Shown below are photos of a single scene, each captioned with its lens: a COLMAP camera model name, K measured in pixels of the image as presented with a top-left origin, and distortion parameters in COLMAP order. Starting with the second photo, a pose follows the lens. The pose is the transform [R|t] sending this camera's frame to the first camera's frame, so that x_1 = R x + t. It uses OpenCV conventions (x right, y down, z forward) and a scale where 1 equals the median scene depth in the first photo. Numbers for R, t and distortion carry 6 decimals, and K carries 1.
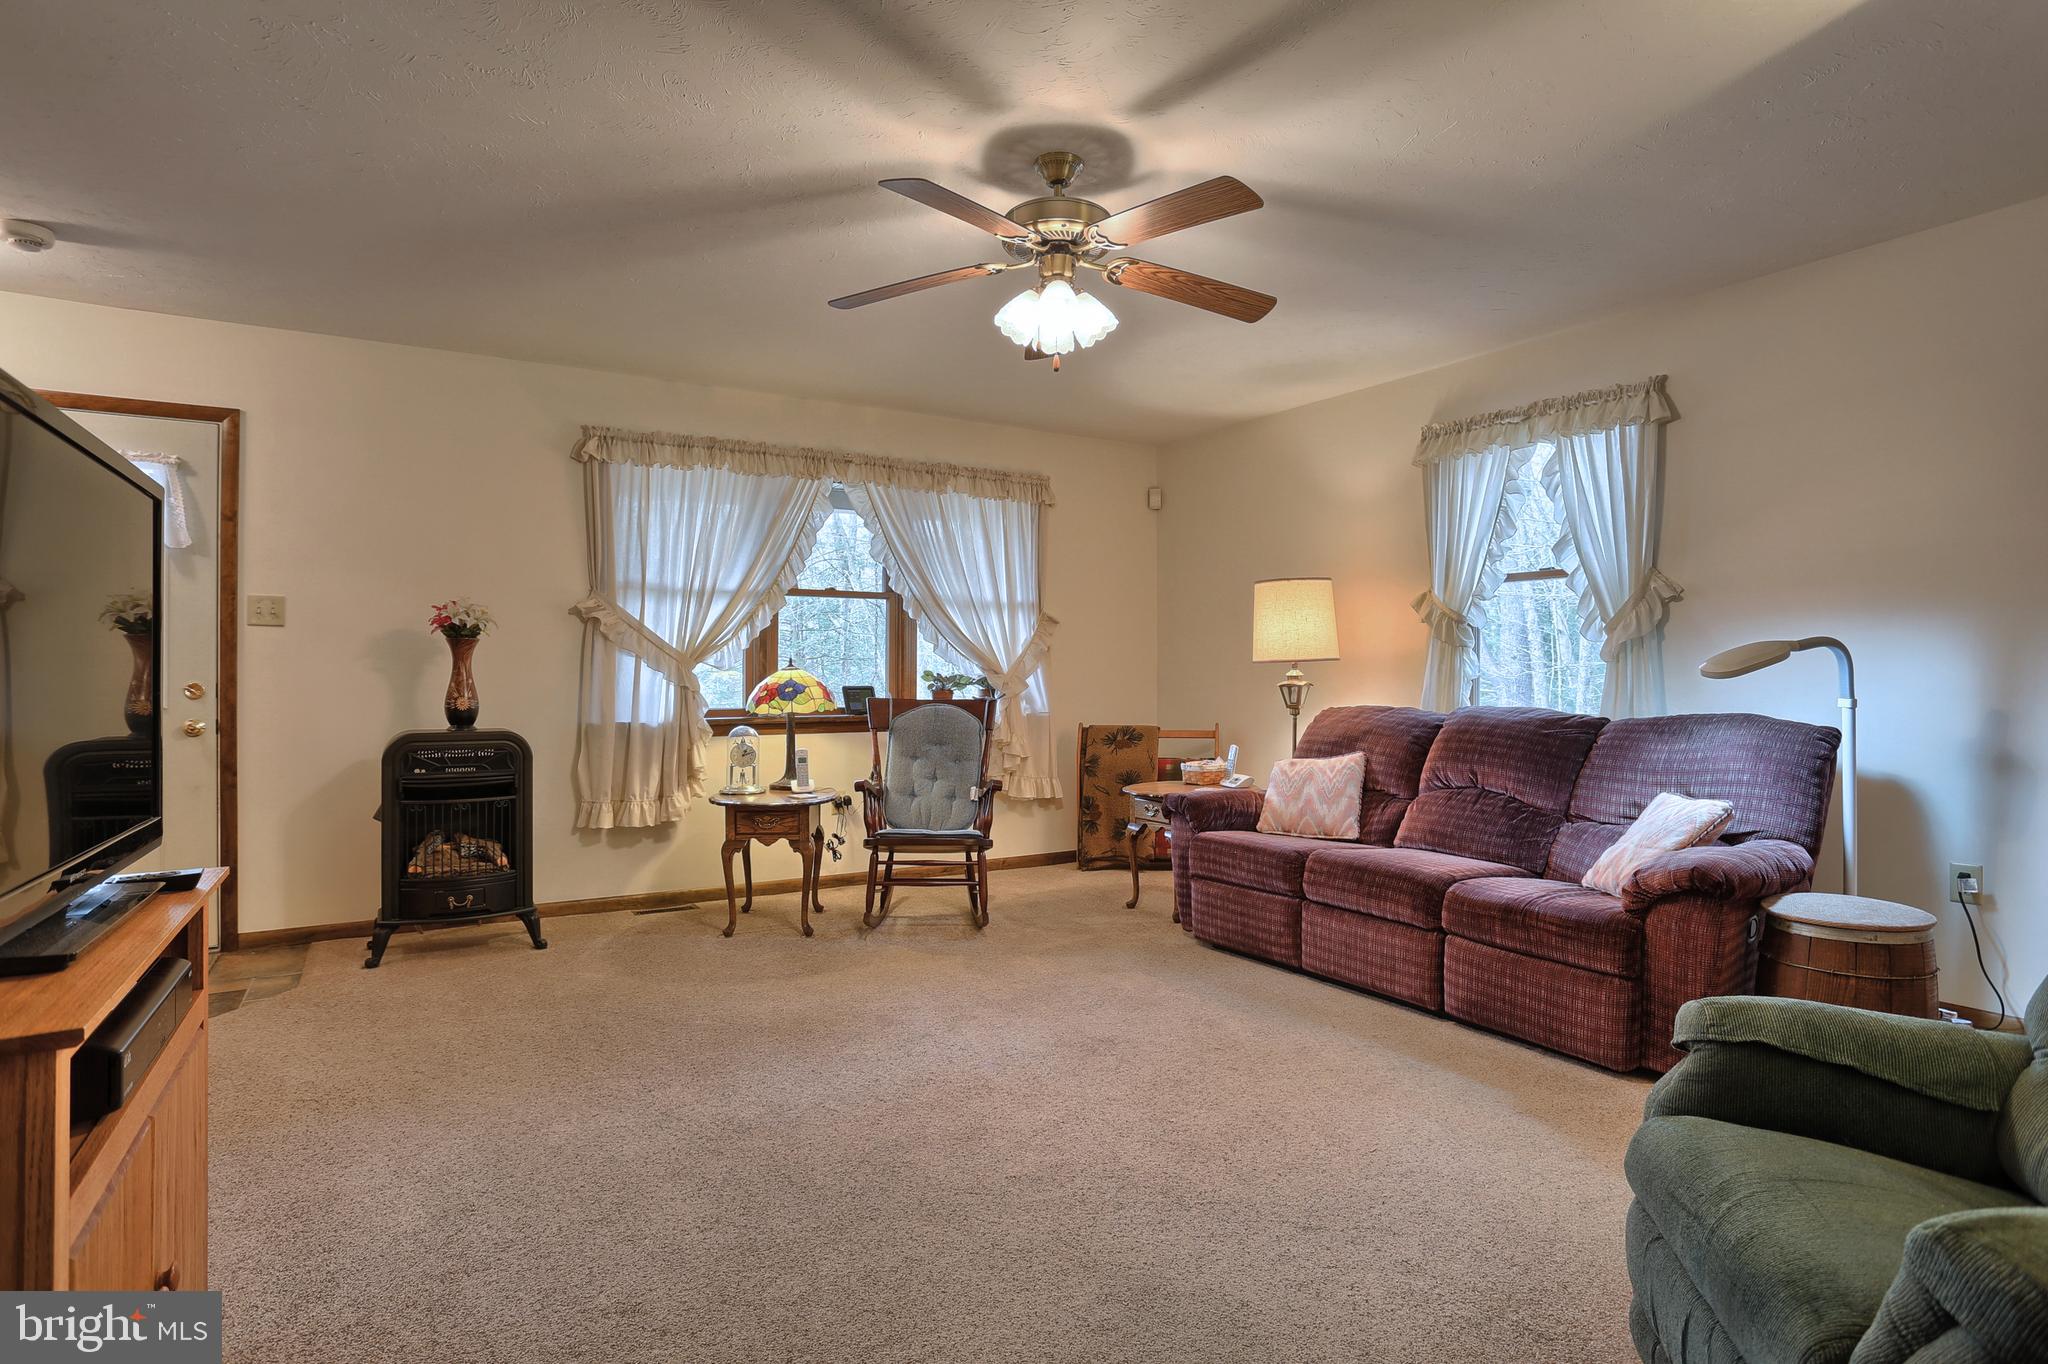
lens RADIAL K [[1069.2, 0, 1024.0], [0, 1069.2, 682.0], [0, 0, 1]] dist [-0.080385, 0.042522]
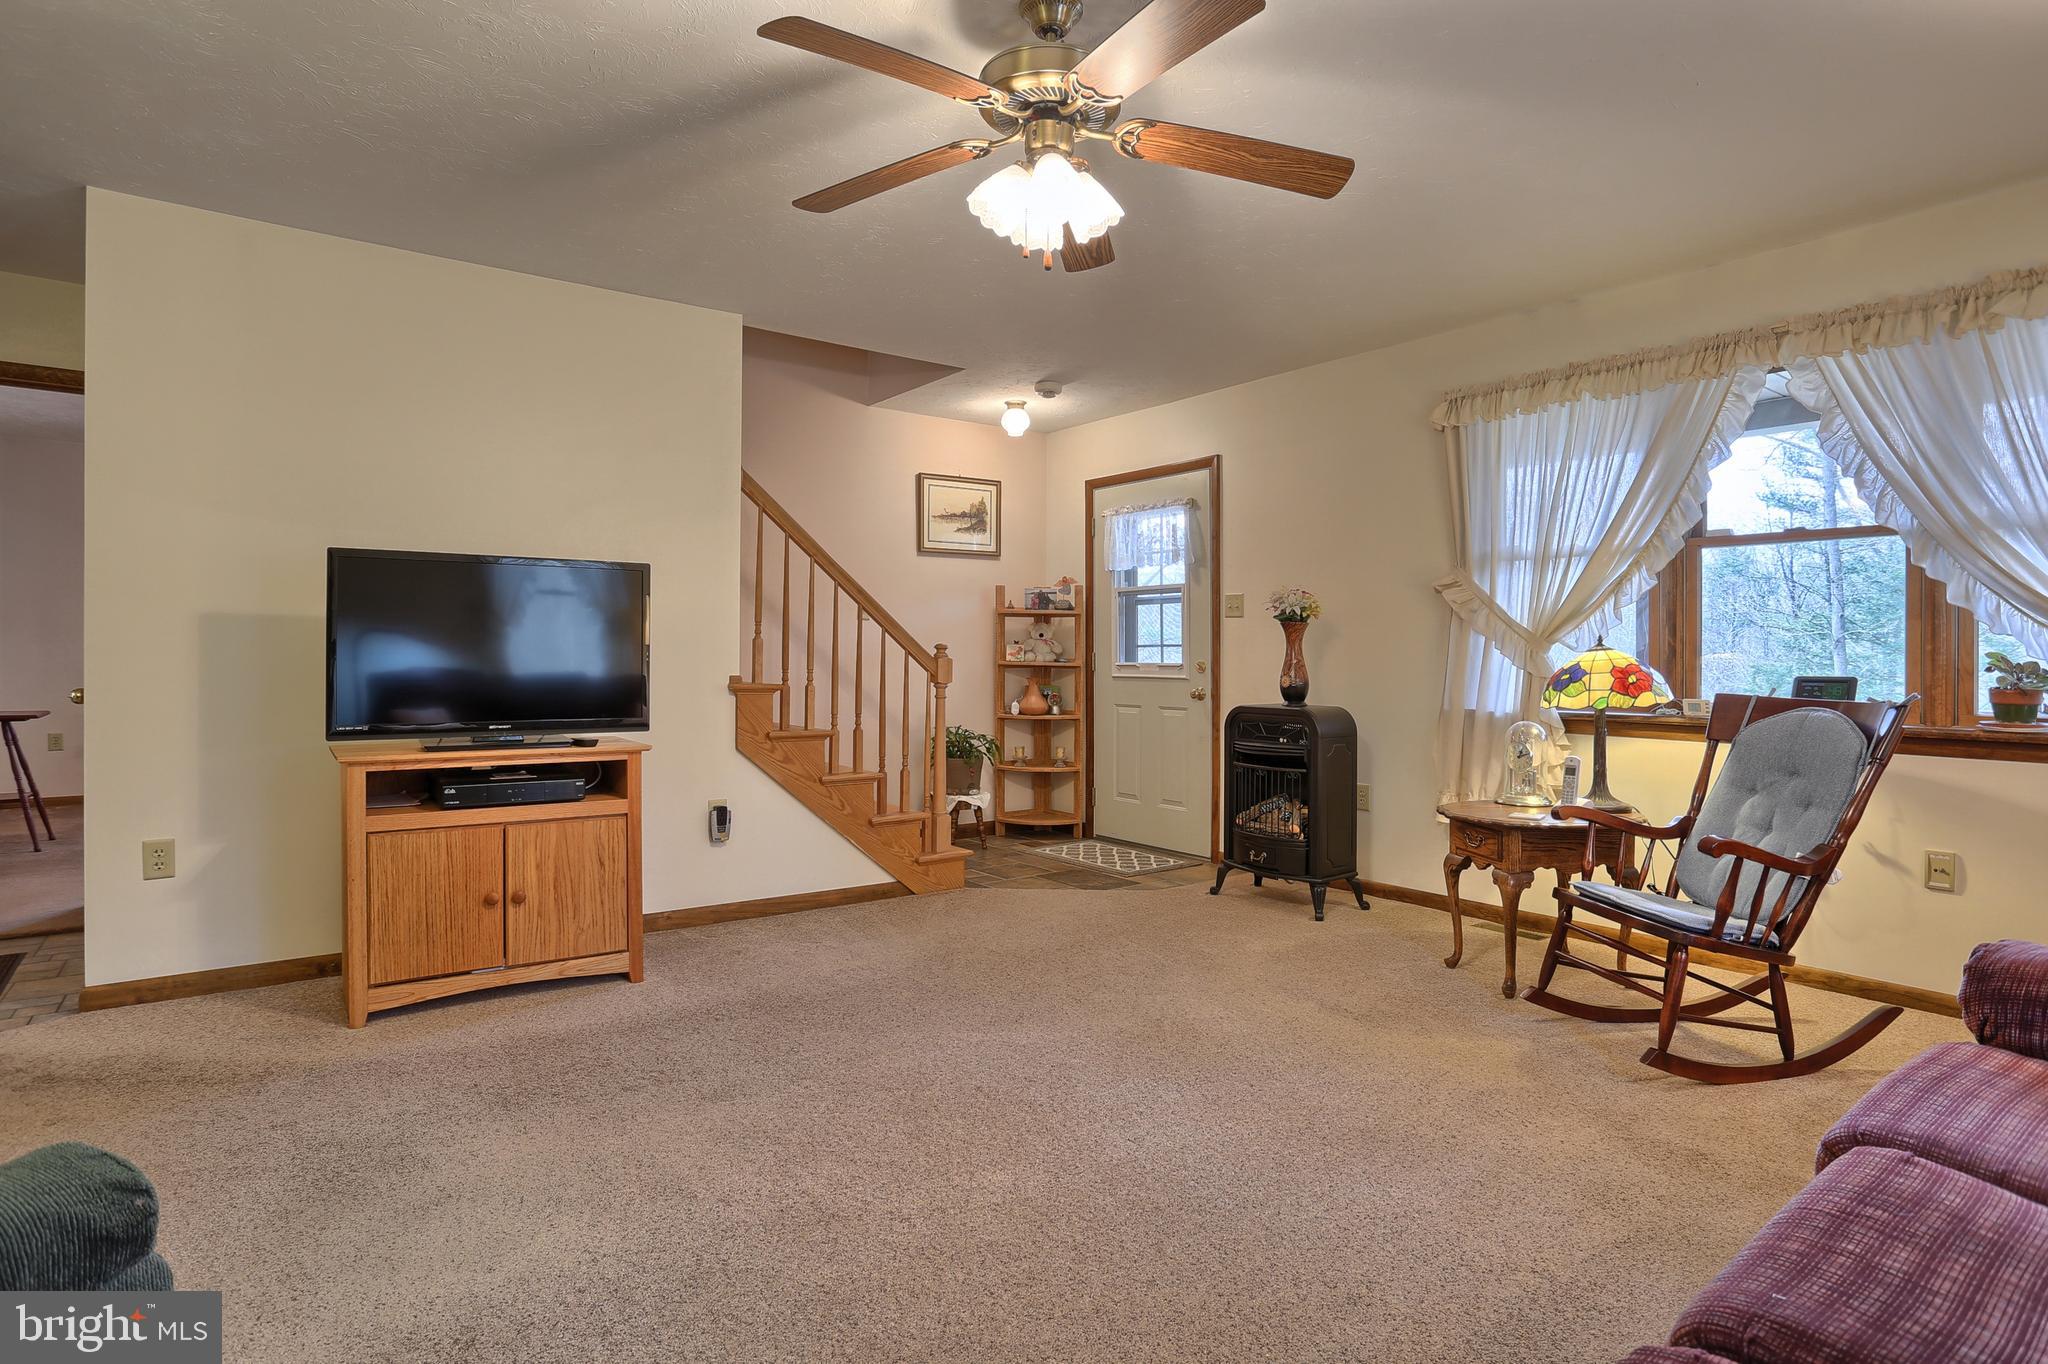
lens RADIAL K [[1069.2, 0, 1024.0], [0, 1069.2, 682.0], [0, 0, 1]] dist [-0.080385, 0.042522]
pose [[0.098552, 0.026009, -0.994792, 0.523530], [-0.013468, 0.999602, 0.024800, -0.003277], [0.995041, 0.010954, 0.098863, 0.580032]]
